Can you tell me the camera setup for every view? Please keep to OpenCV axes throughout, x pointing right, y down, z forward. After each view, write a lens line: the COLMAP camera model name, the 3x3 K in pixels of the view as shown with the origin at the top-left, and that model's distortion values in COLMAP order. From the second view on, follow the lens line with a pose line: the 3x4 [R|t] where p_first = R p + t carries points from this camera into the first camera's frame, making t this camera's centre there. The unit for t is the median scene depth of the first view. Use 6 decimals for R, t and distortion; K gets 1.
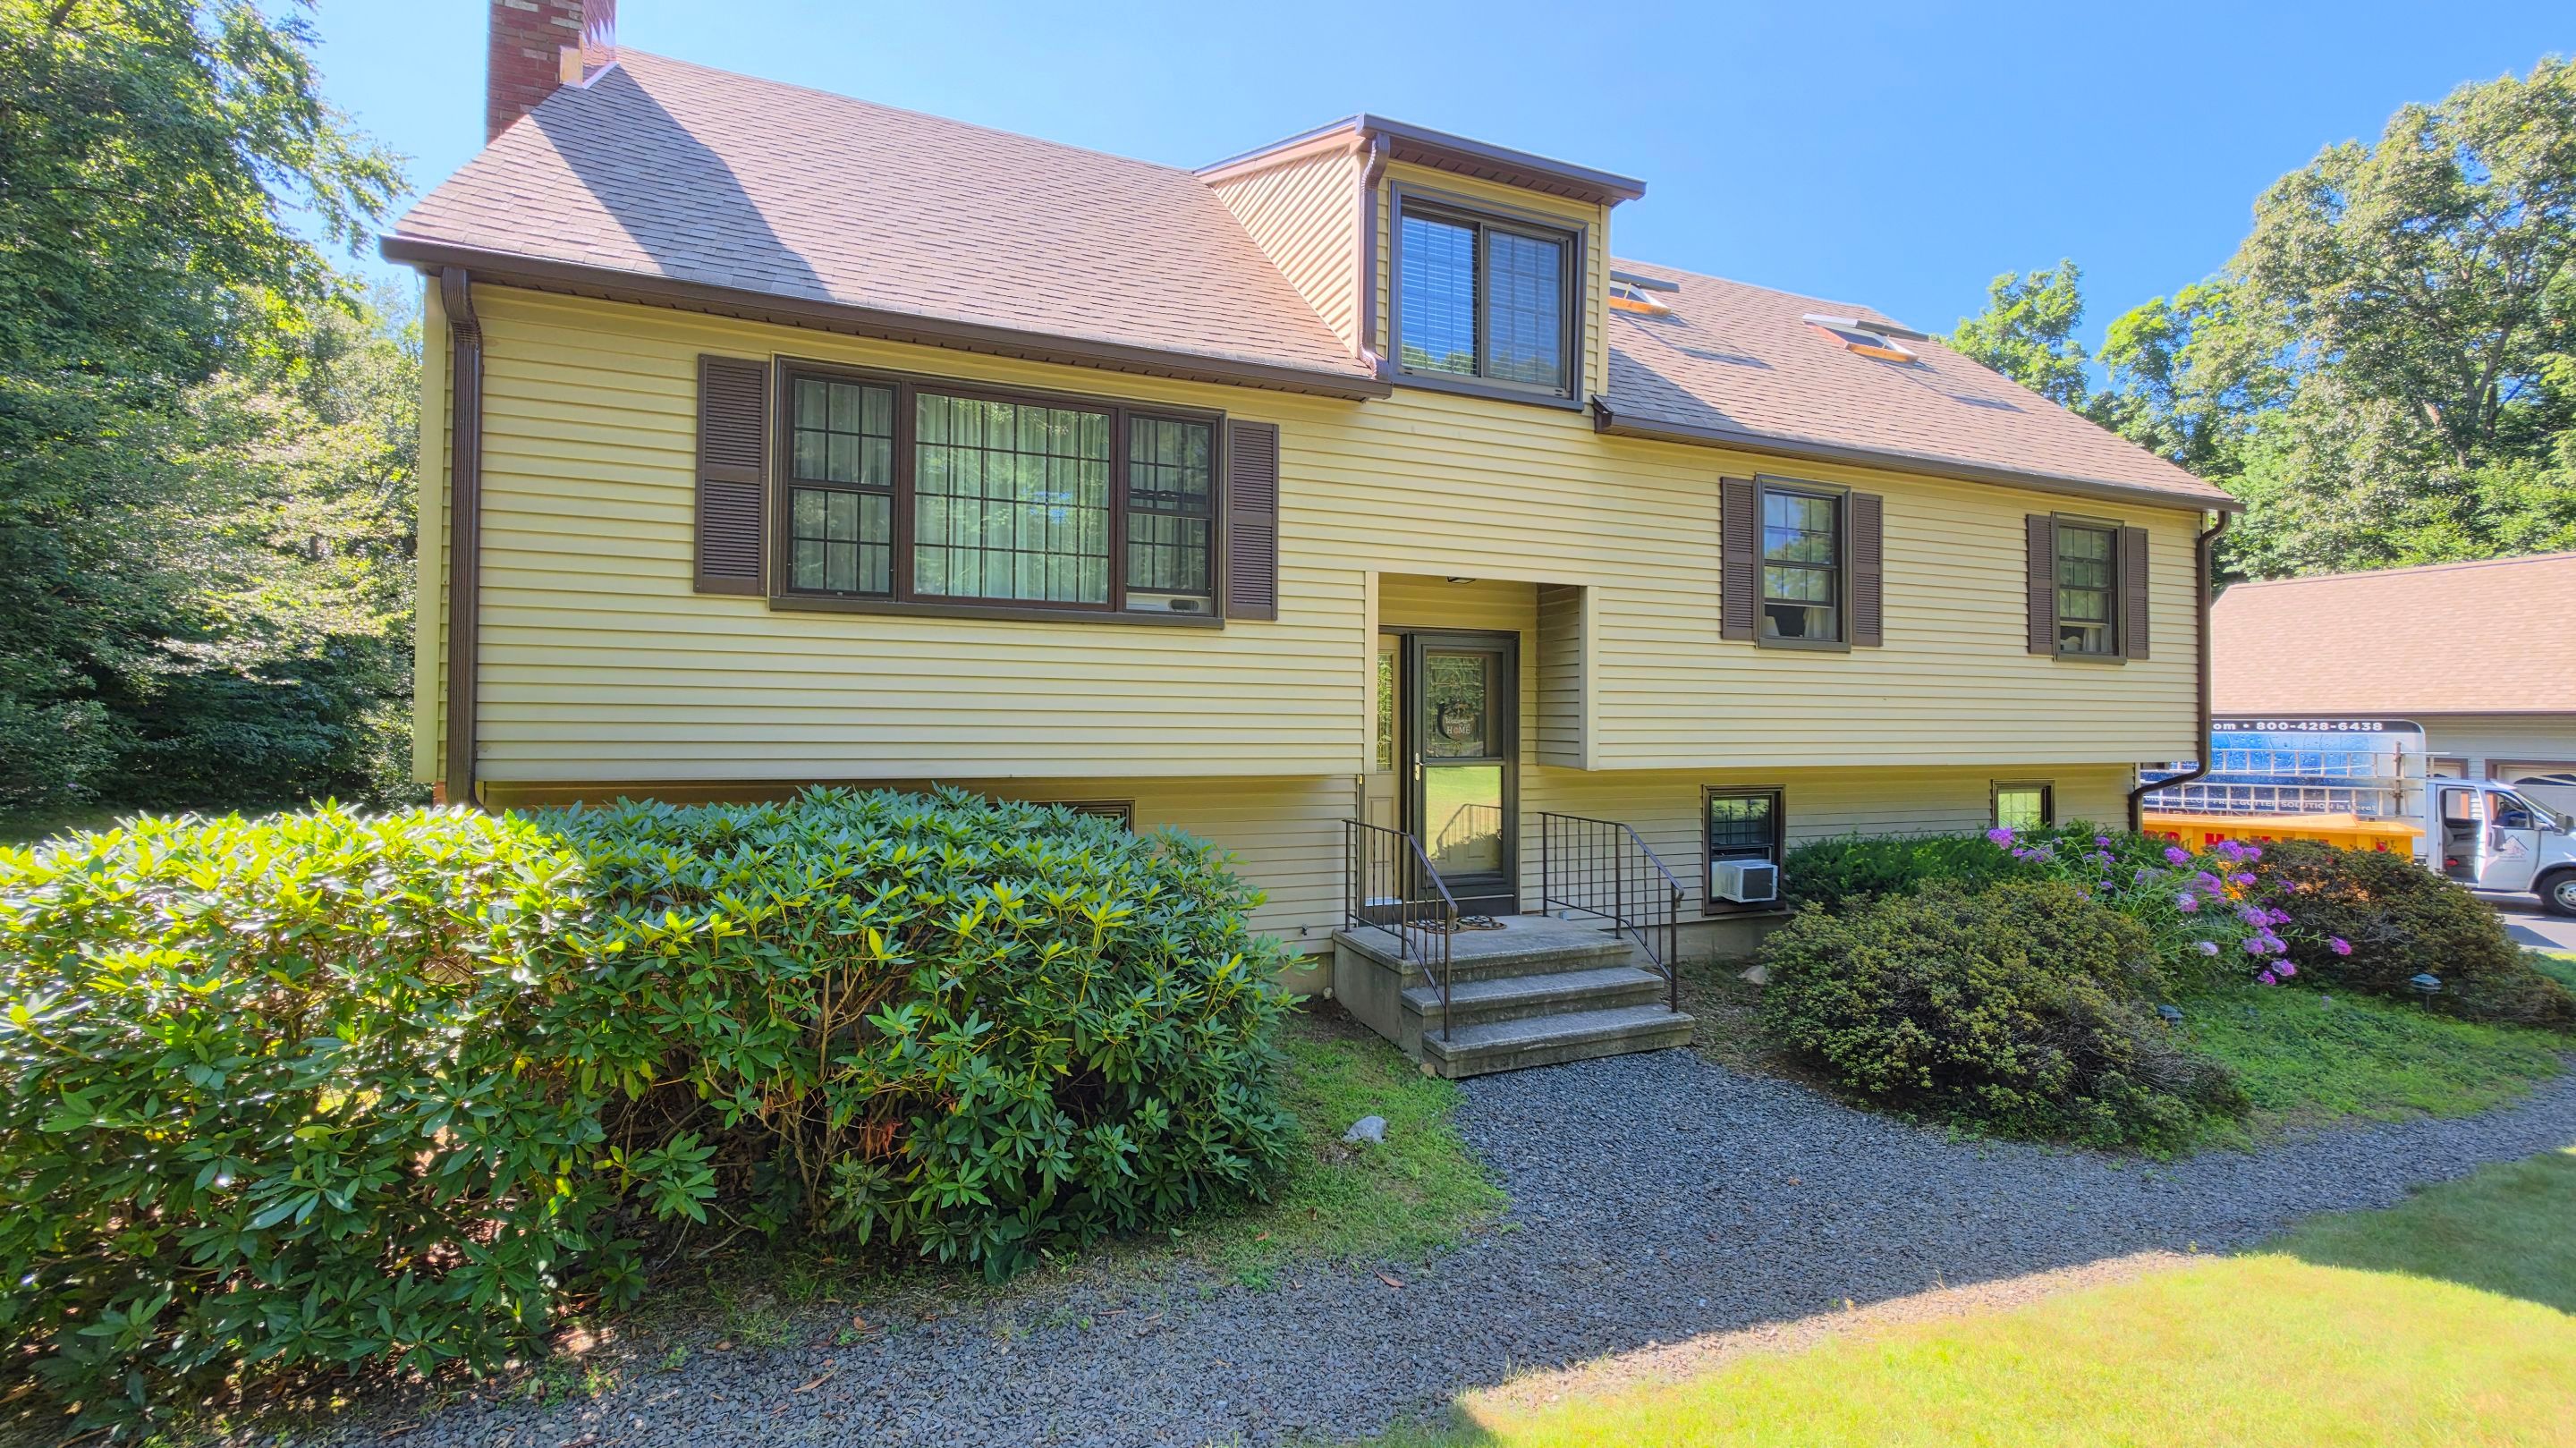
lens RADIAL K [[1679.0, 0, 1288.0], [0, 1679.0, 724.0], [0, 0, 1]] dist [0.017360, -0.000169]
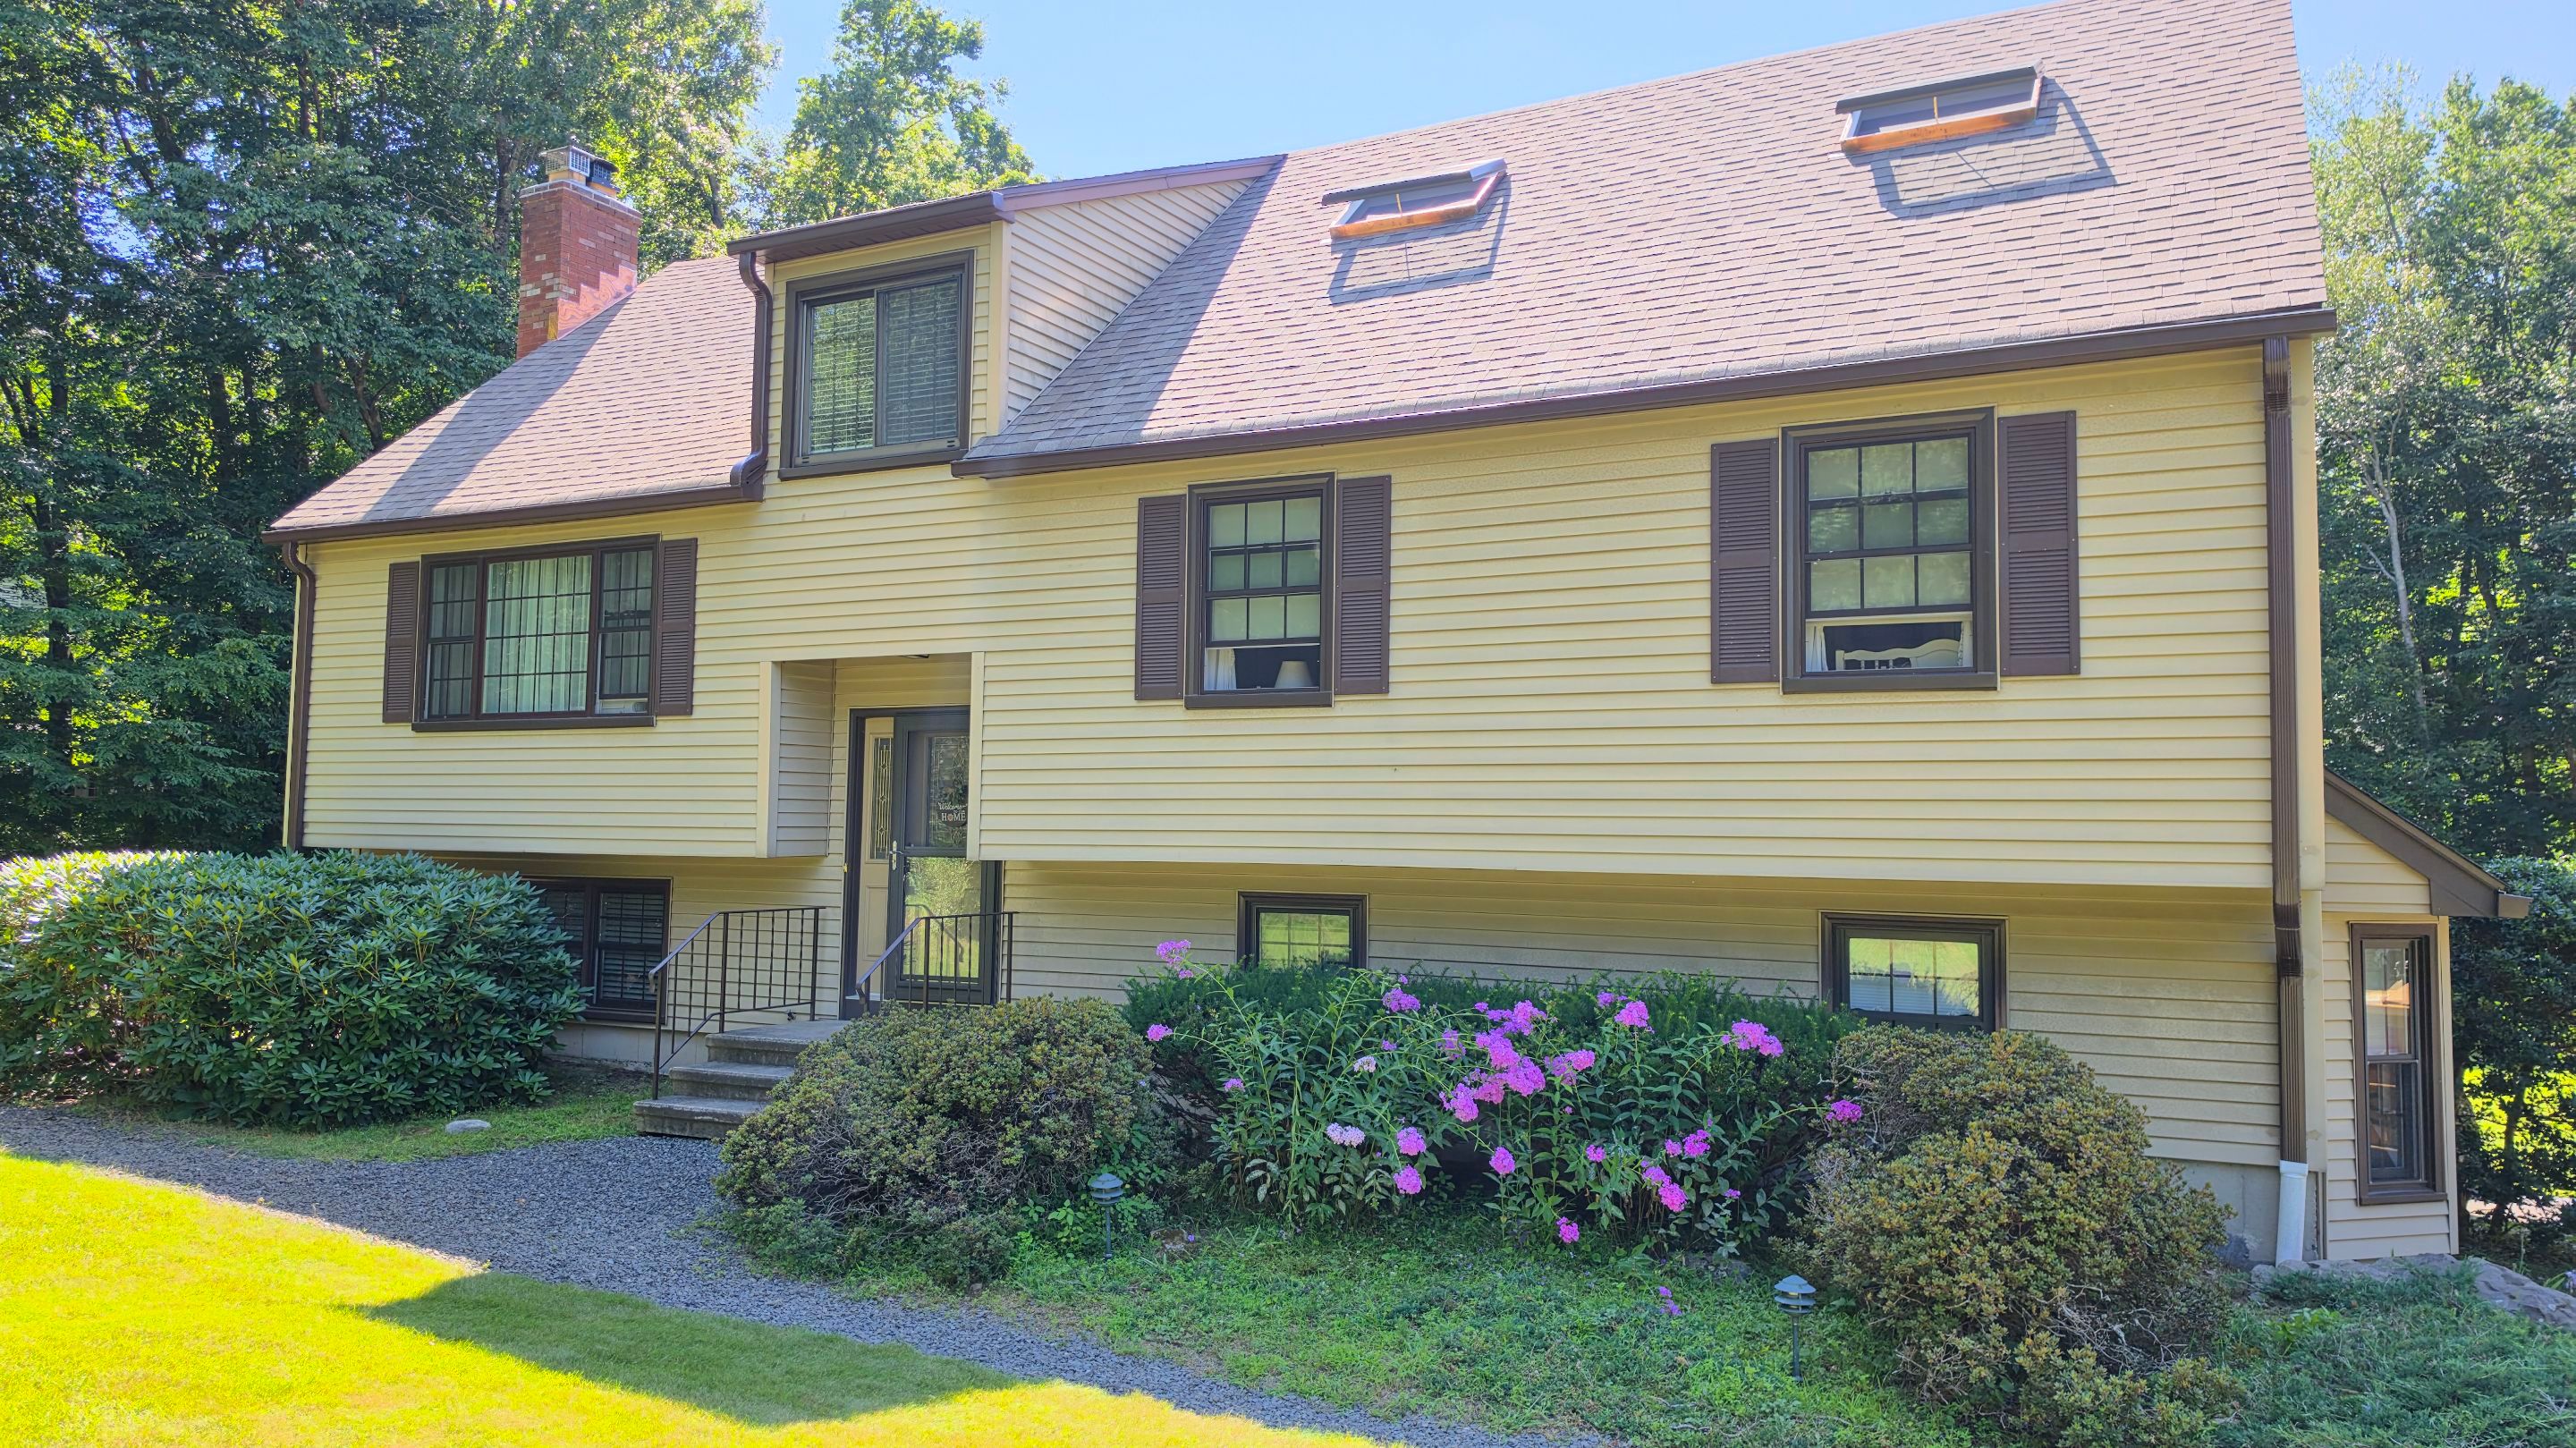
lens RADIAL K [[1758.7, 0, 1288.0], [0, 1758.7, 724.0], [0, 0, 1]] dist [0.065516, -0.000260]
pose [[0.484964, -0.045486, -0.873350, 0.923914], [-0.003712, 0.998530, -0.054067, 0.004213], [0.874526, 0.029463, 0.484083, 0.604365]]
